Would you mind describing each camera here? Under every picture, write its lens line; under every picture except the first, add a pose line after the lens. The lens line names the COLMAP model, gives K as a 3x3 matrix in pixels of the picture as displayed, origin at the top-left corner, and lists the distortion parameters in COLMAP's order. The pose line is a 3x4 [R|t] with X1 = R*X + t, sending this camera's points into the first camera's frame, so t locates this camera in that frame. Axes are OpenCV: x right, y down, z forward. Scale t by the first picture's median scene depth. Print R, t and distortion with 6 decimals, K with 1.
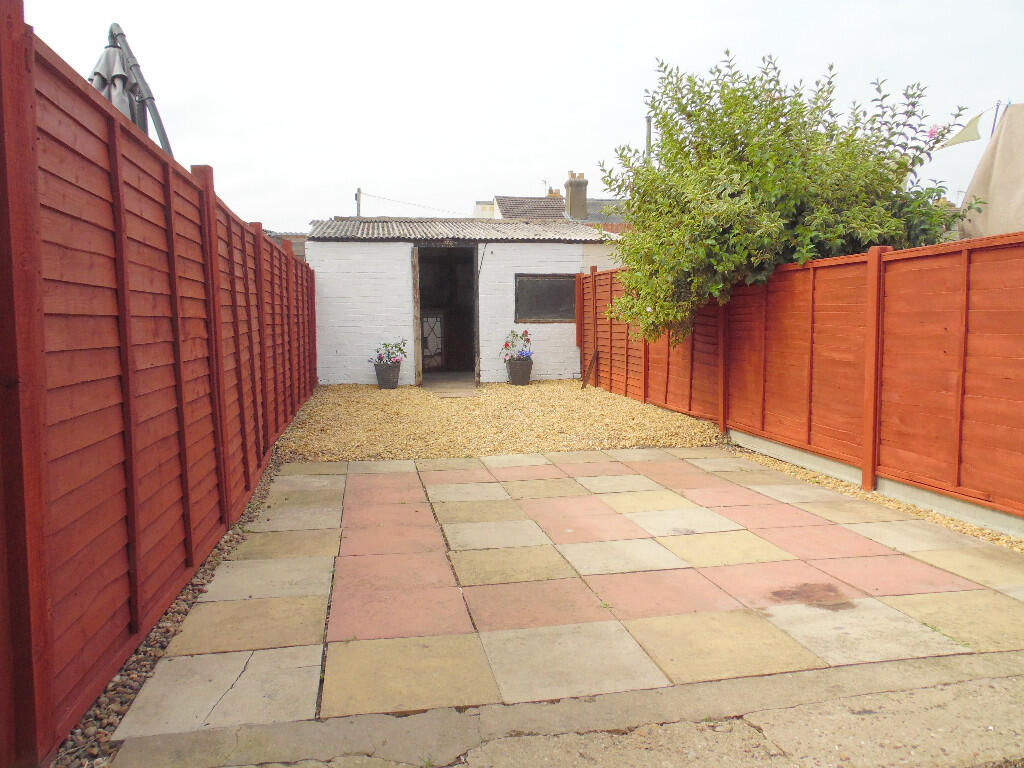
lens RADIAL K [[770.3, 0, 510.7], [0, 770.3, 387.1], [0, 0, 1]] dist [-0.031087, 0.060222]
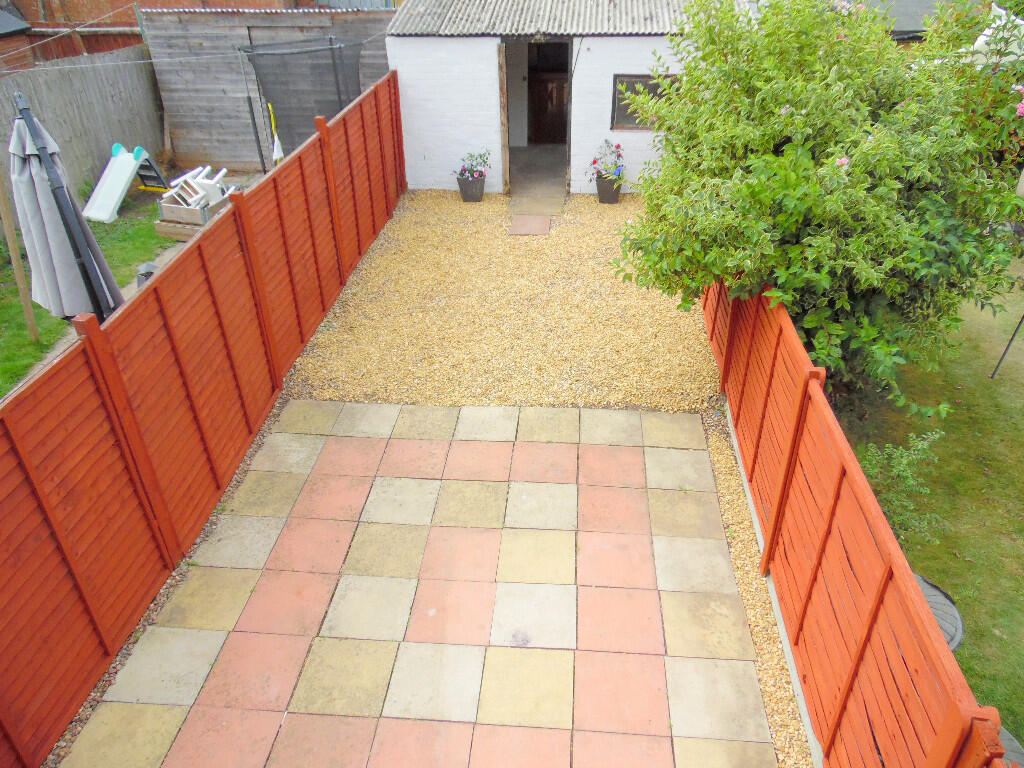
lens RADIAL K [[770.3, 0, 512.1], [0, 770.3, 378.0], [0, 0, 1]] dist [-0.031087, 0.060222]
pose [[0.963951, 0.130976, -0.231613, 0.146416], [-0.014961, 0.895761, 0.444283, -0.230124], [0.265660, -0.424802, 0.865429, 0.057785]]
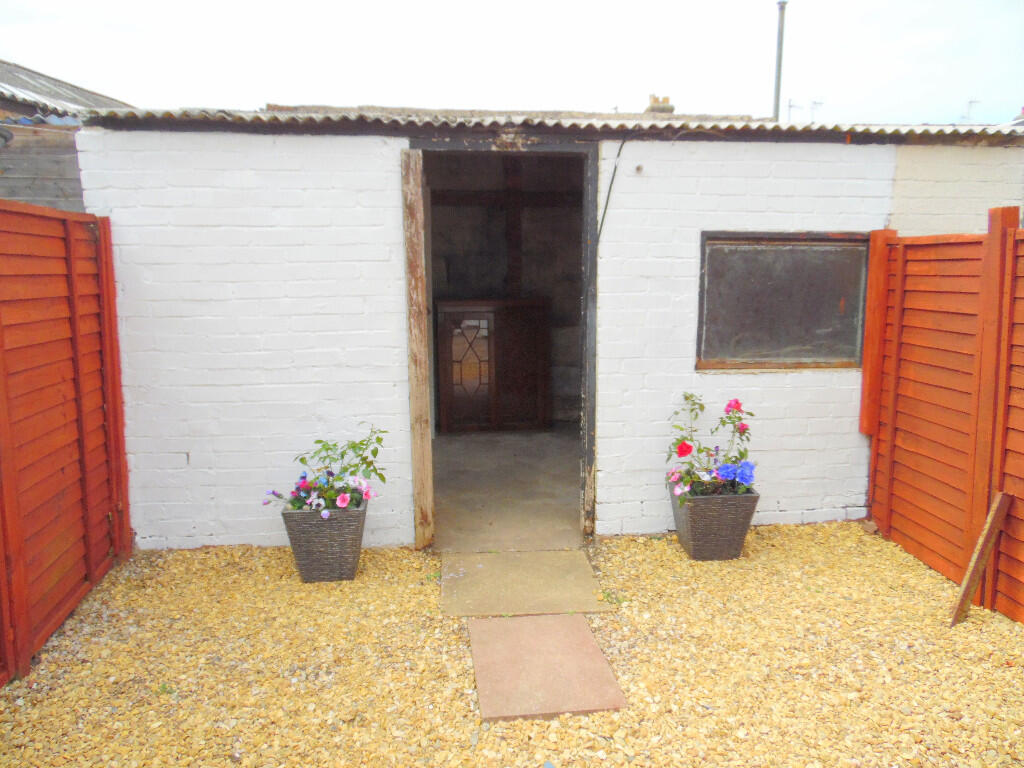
lens RADIAL K [[770.3, 0, 514.3], [0, 770.3, 383.4], [0, 0, 1]] dist [-0.031087, 0.060222]
pose [[0.998330, 0.014374, -0.055948, -0.060055], [-0.011056, 0.998186, 0.059184, -0.100953], [0.056697, -0.058467, 0.996678, 0.661555]]
